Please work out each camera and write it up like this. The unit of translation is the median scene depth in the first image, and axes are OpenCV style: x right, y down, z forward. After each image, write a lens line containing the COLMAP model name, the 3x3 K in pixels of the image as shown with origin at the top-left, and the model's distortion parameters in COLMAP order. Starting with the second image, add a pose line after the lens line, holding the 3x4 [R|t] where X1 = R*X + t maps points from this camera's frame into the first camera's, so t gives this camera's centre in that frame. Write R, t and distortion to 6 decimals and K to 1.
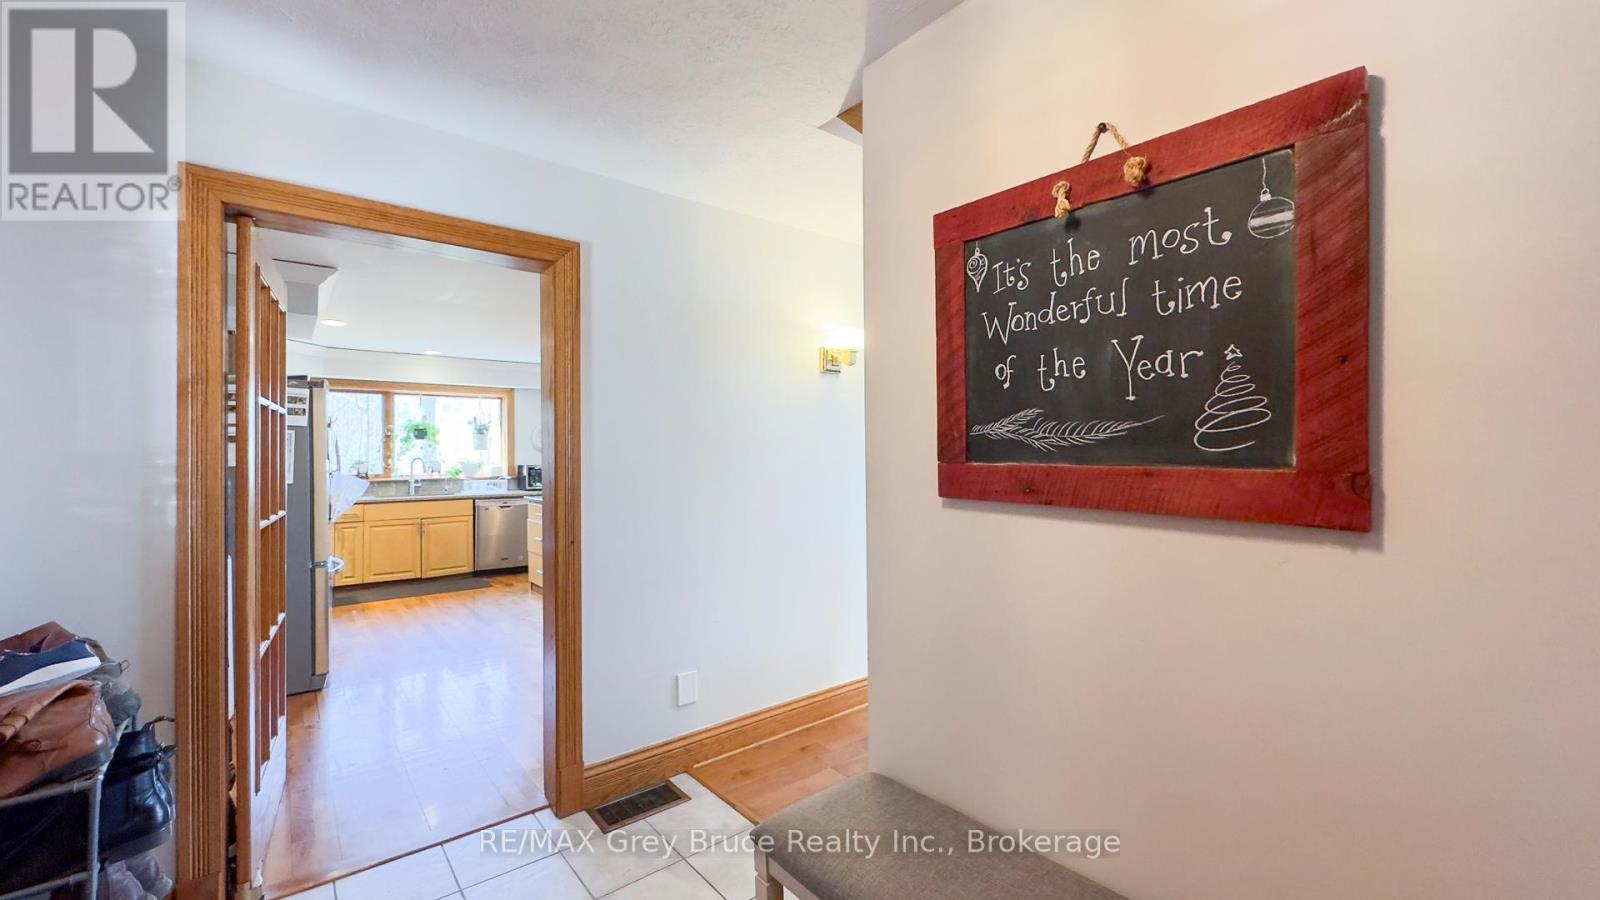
lens RADIAL K [[659.1, 0, 798.4], [0, 659.1, 446.8], [0, 0, 1]] dist [-0.003413, -0.000880]
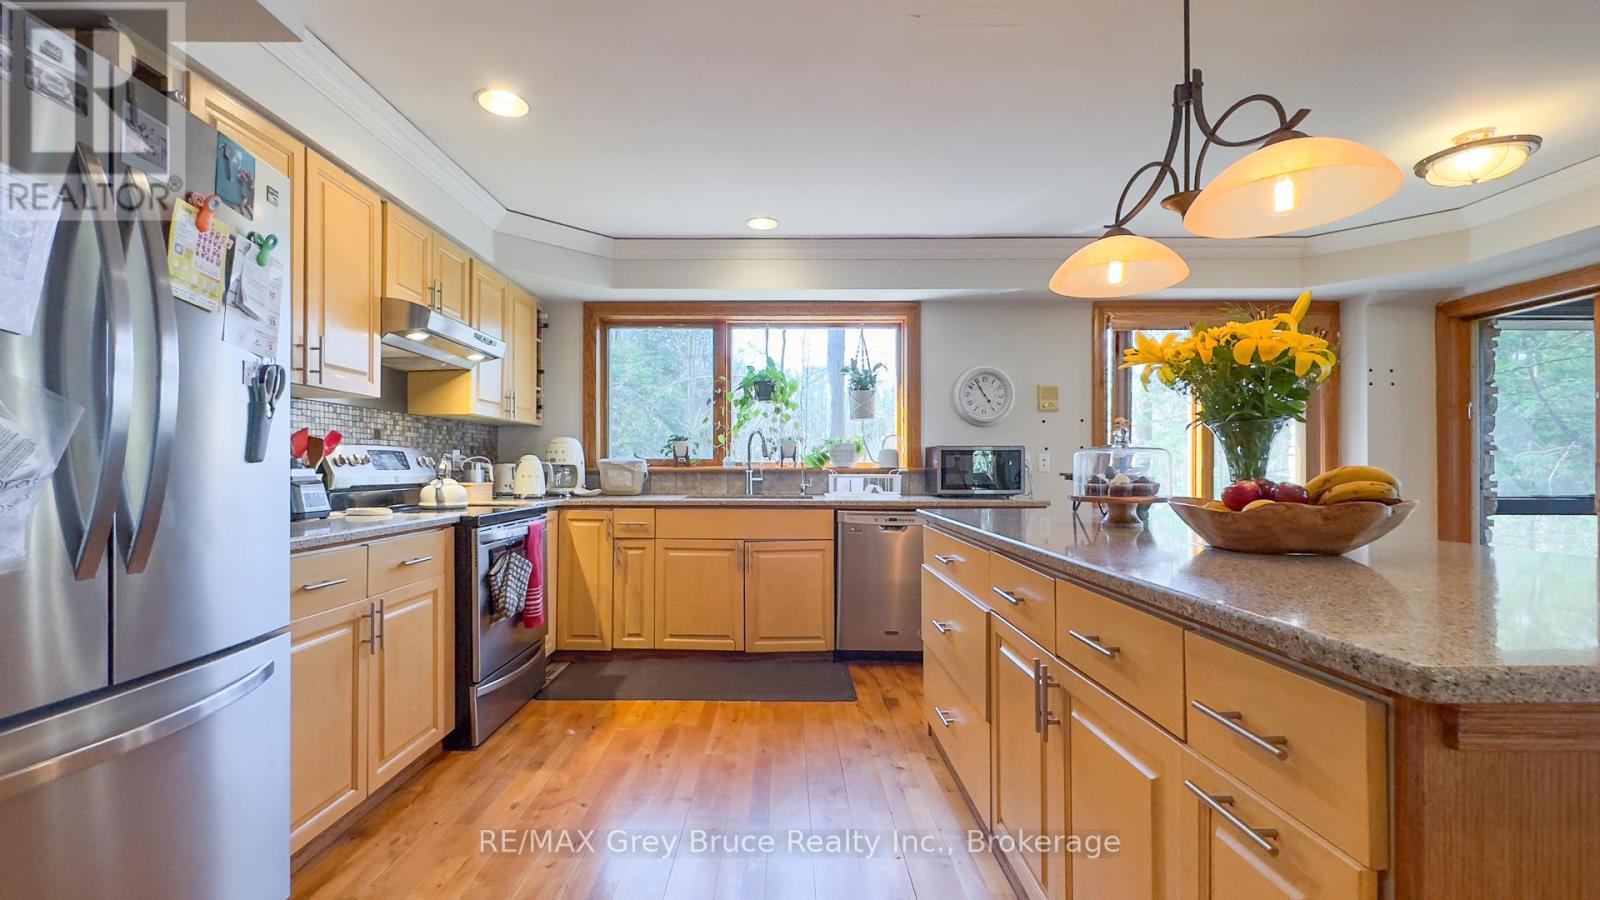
lens RADIAL K [[659.1, 0, 803.8], [0, 659.1, 464.6], [0, 0, 1]] dist [-0.003413, -0.000880]
pose [[0.786927, 0.006010, -0.617017, -0.193102], [-0.001162, 0.999965, 0.008258, 0.040190], [0.617045, -0.005782, 0.786906, 0.569571]]
